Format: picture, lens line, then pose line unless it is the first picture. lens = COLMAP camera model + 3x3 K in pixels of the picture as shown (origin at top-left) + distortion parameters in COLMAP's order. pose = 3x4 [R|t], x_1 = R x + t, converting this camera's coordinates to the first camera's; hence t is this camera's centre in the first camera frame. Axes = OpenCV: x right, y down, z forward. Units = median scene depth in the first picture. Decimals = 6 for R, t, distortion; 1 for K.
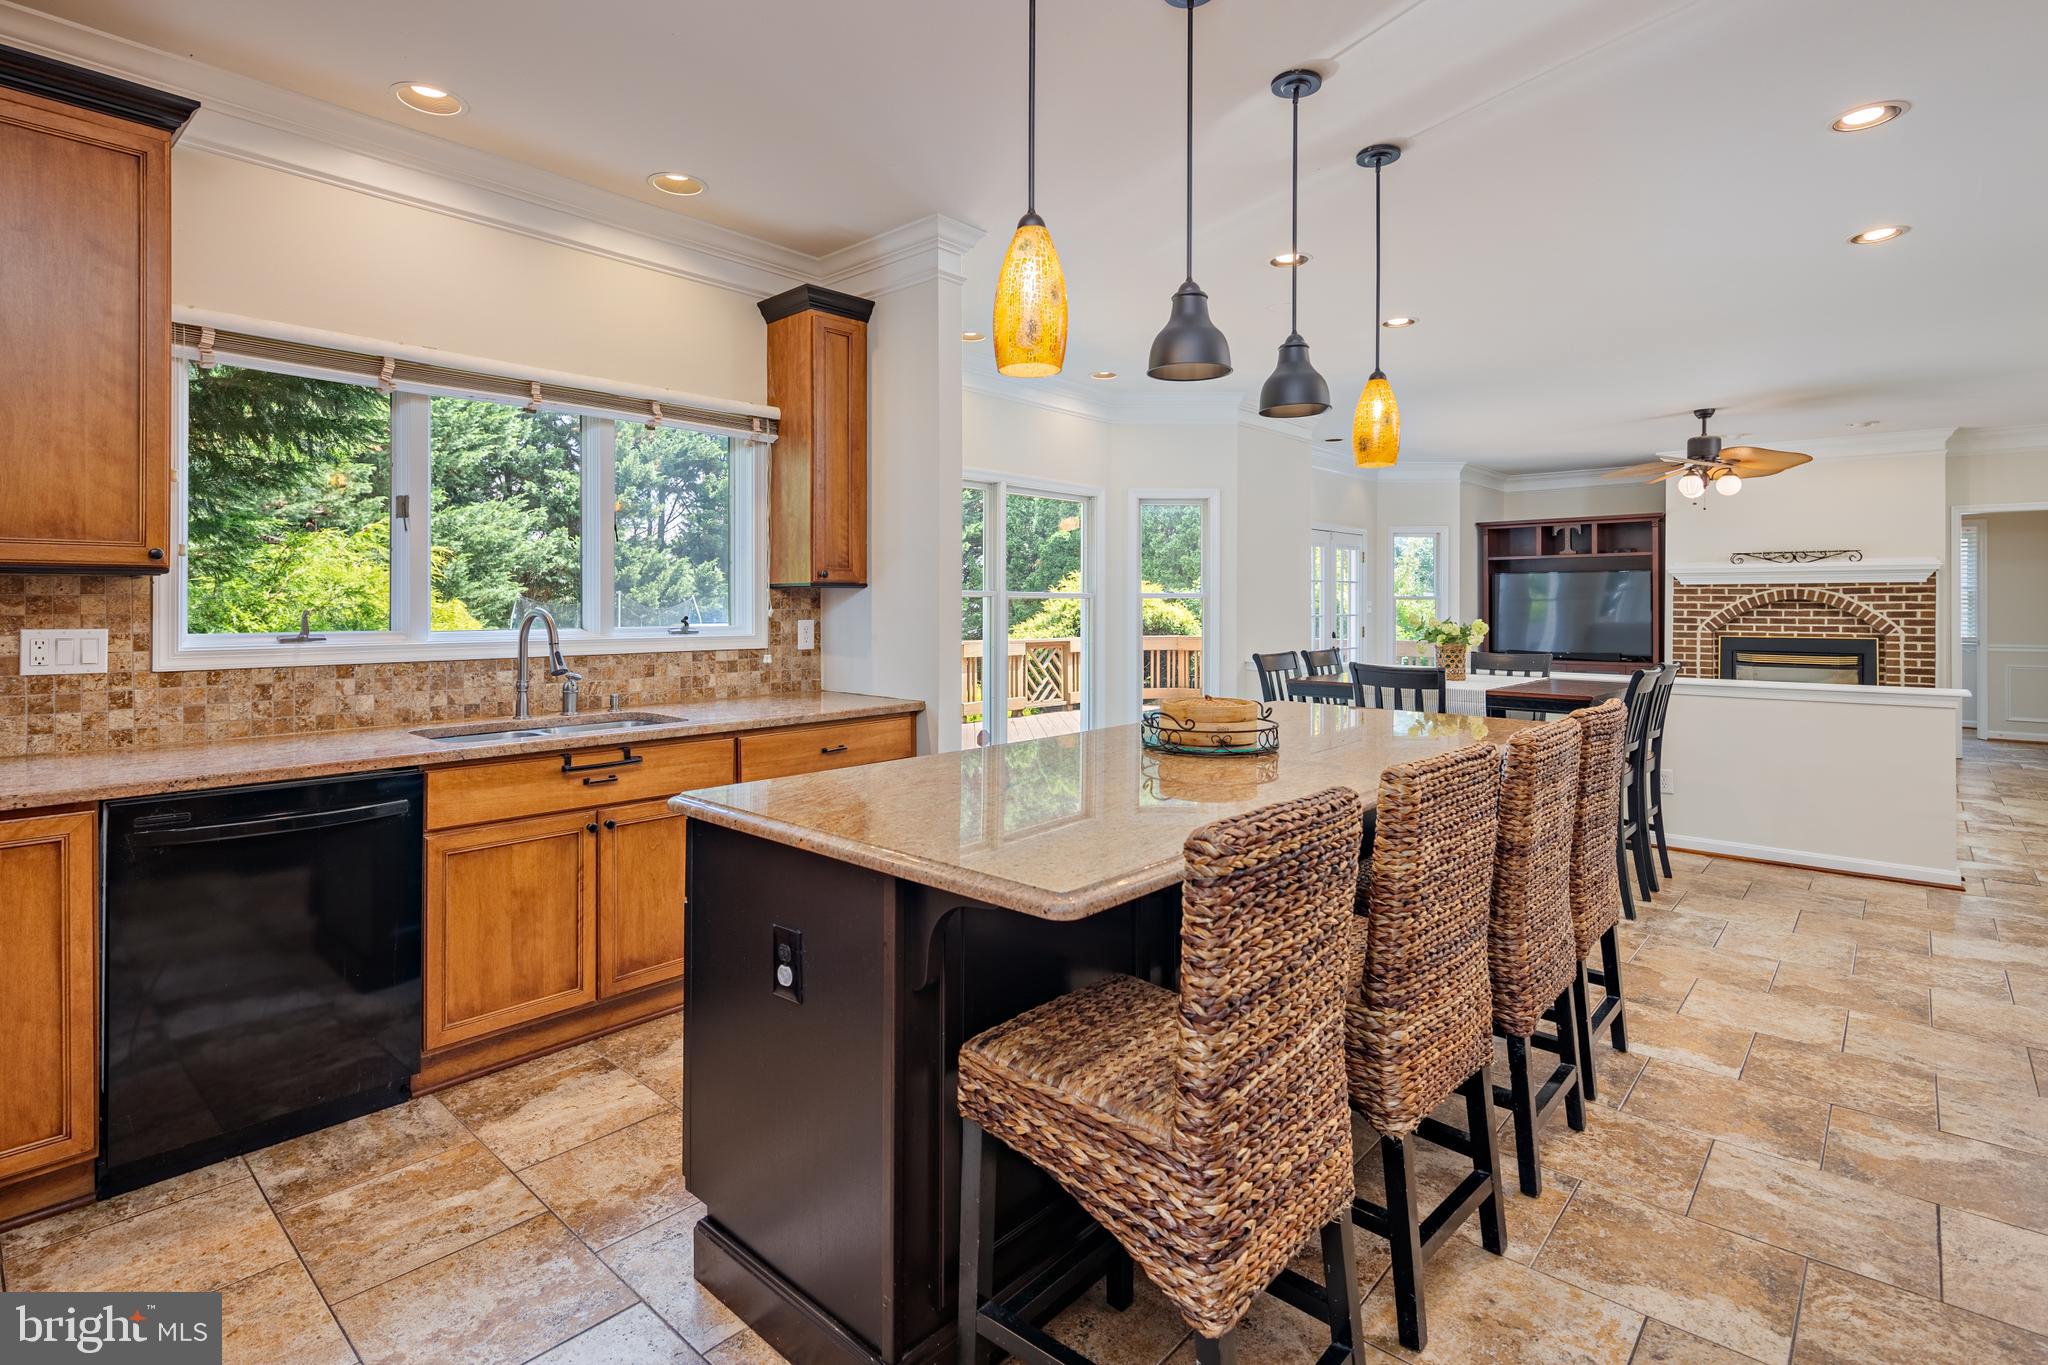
lens RADIAL K [[994.7, 0, 1009.1], [0, 994.7, 597.9], [0, 0, 1]] dist [0.007194, -0.006088]
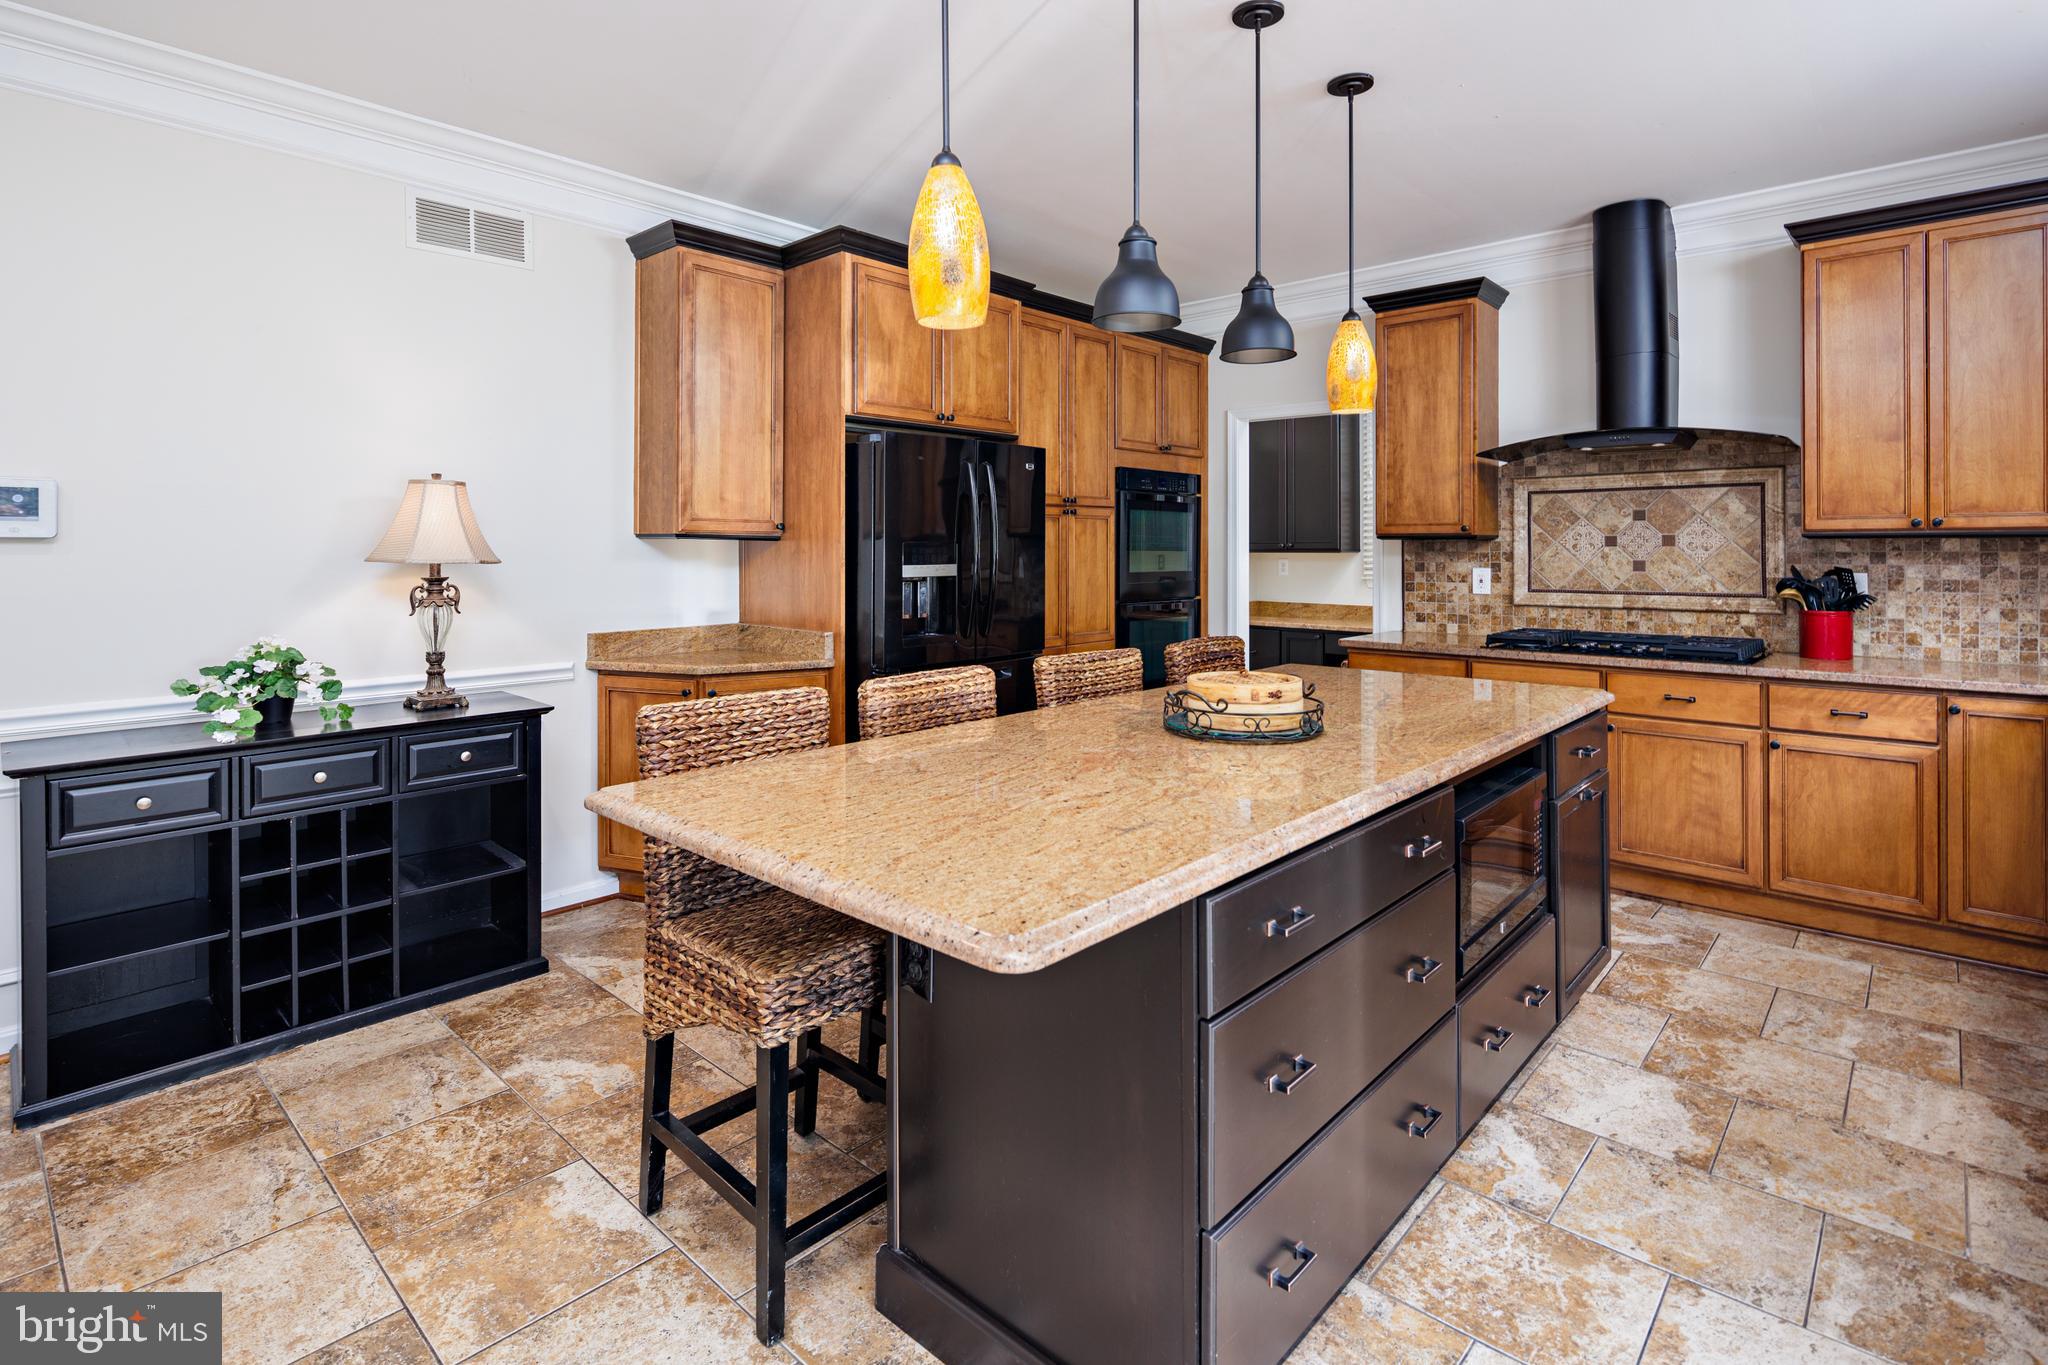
lens RADIAL K [[994.7, 0, 1010.3], [0, 994.7, 549.8], [0, 0, 1]] dist [0.007194, -0.006088]
pose [[-0.999926, 0.000024, 0.012199, 0.118716], [0.000027, 1.000000, 0.000188, -0.001901], [-0.012199, 0.000189, -0.999926, 0.564254]]
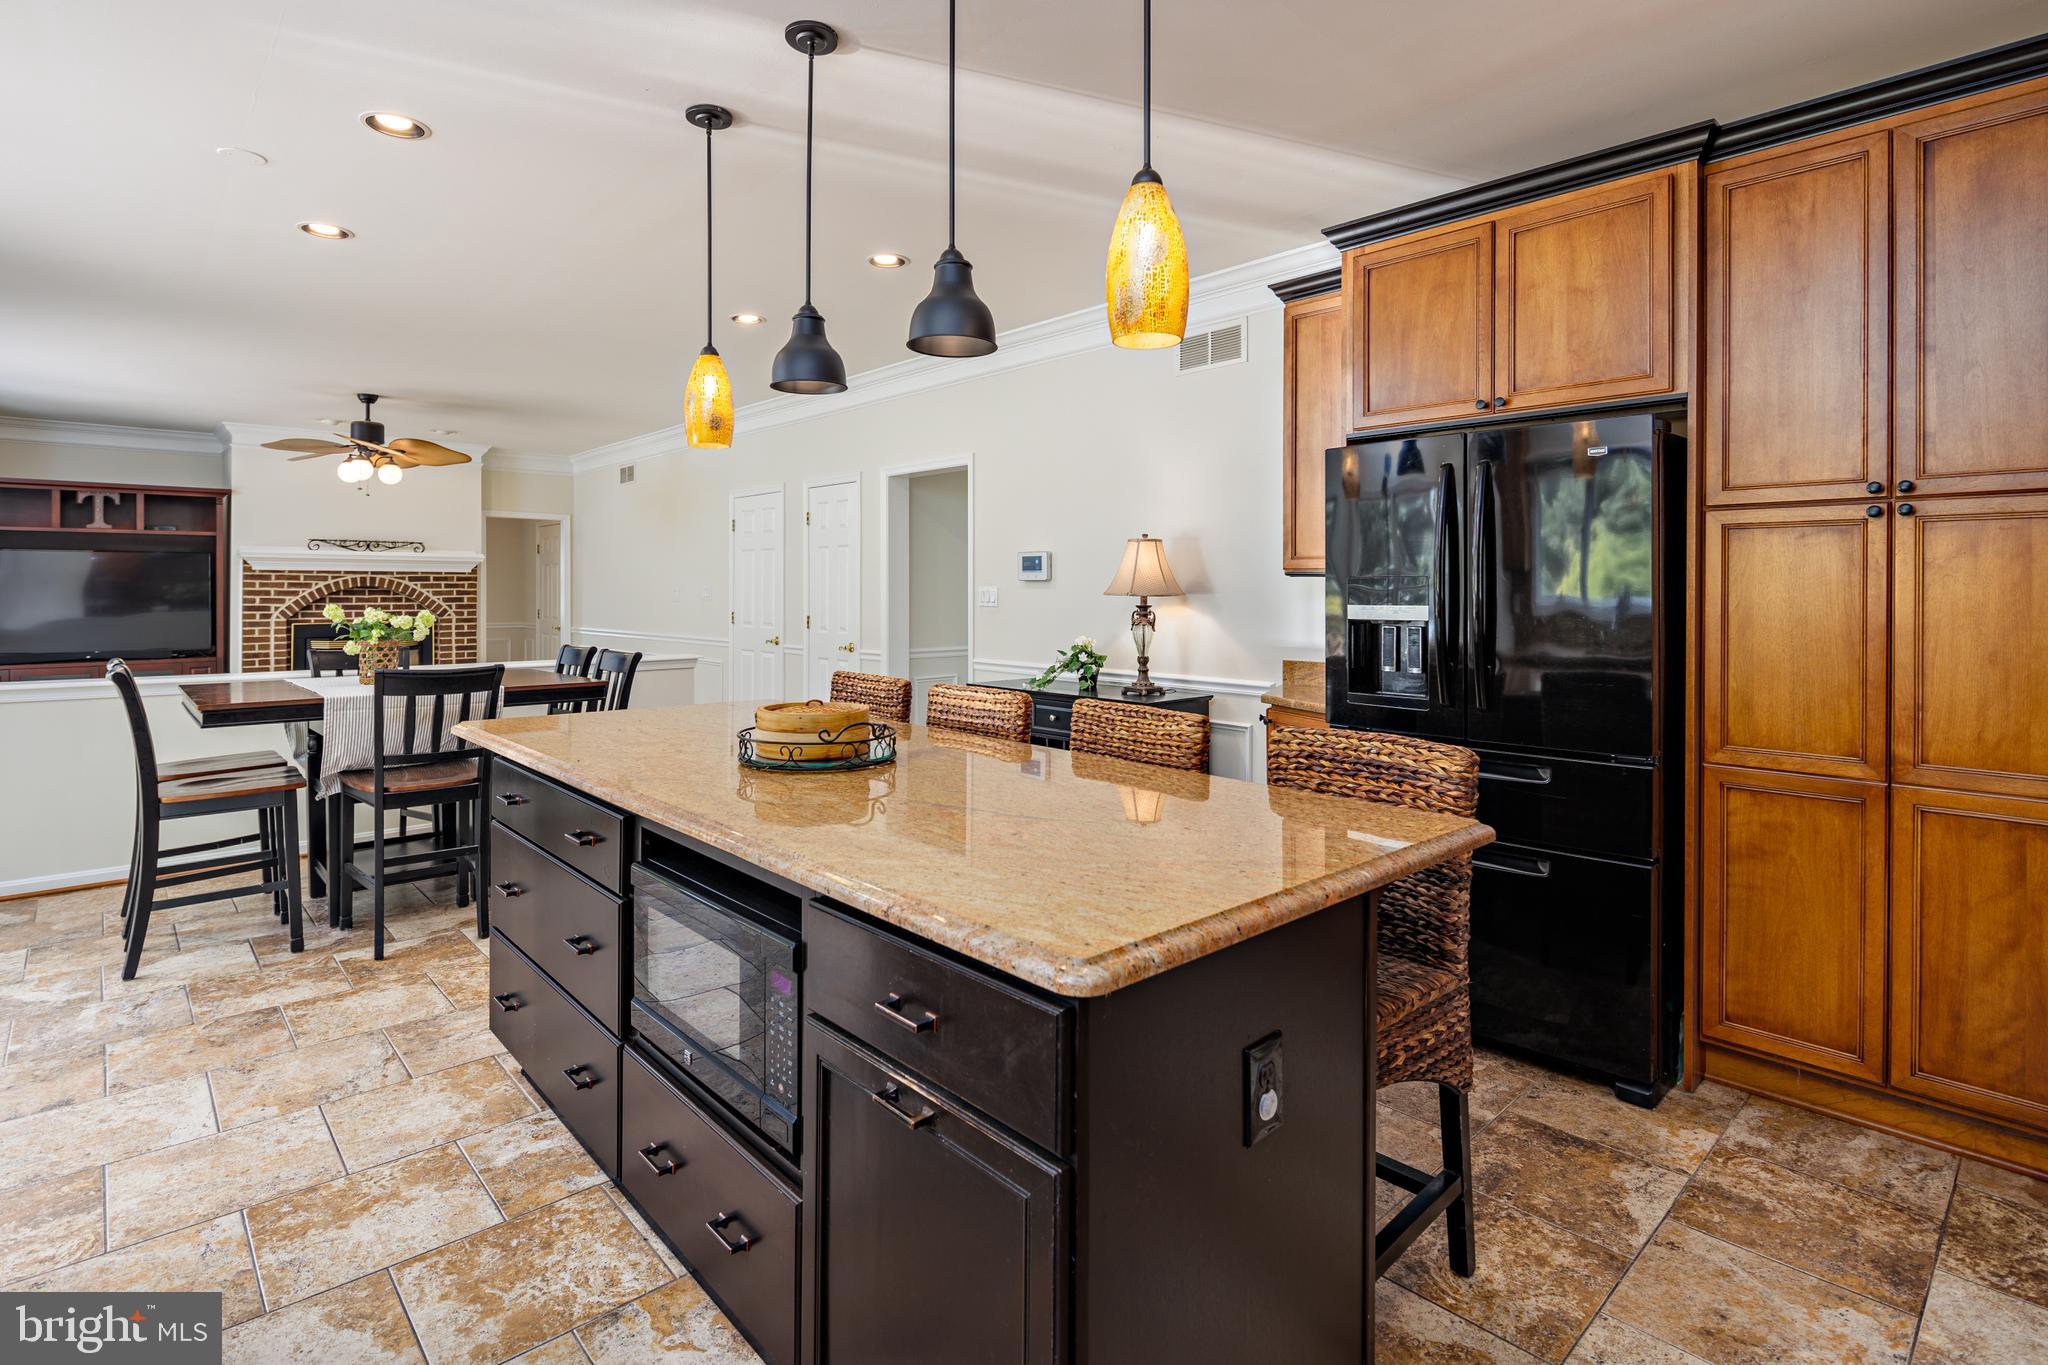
lens RADIAL K [[994.7, 0, 1021.5], [0, 994.7, 593.8], [0, 0, 1]] dist [0.007194, -0.006088]
pose [[0.087256, -0.003966, 0.996178, -0.195508], [-0.006565, 0.999968, 0.004556, 0.000021], [-0.996164, -0.006937, 0.087227, 0.226844]]
